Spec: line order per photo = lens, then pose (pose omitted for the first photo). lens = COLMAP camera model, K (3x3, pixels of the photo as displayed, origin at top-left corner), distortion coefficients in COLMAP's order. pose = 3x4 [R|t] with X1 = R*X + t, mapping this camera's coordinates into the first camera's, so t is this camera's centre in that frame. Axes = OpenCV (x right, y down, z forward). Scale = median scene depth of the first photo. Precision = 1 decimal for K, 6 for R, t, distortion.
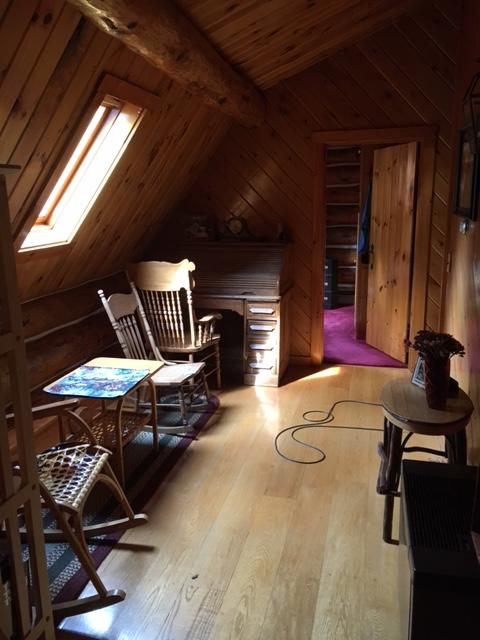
lens RADIAL K [[545.9, 0, 240.3], [0, 545.9, 320.2], [0, 0, 1]] dist [0.063975, -0.083227]
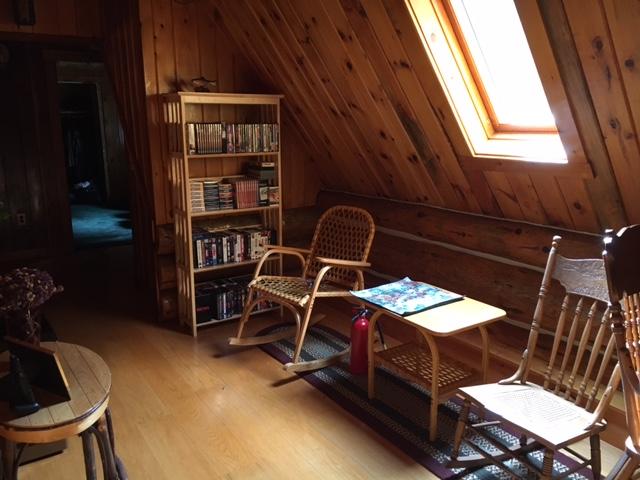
lens RADIAL K [[545.9, 0, 320.0], [0, 545.9, 240.2], [0, 0, 1]] dist [0.063975, -0.083227]
pose [[-0.666589, 0.178542, -0.723727, 0.515672], [-0.158598, 0.914693, 0.371730, -0.307033], [0.728358, 0.362573, -0.581408, 1.422376]]
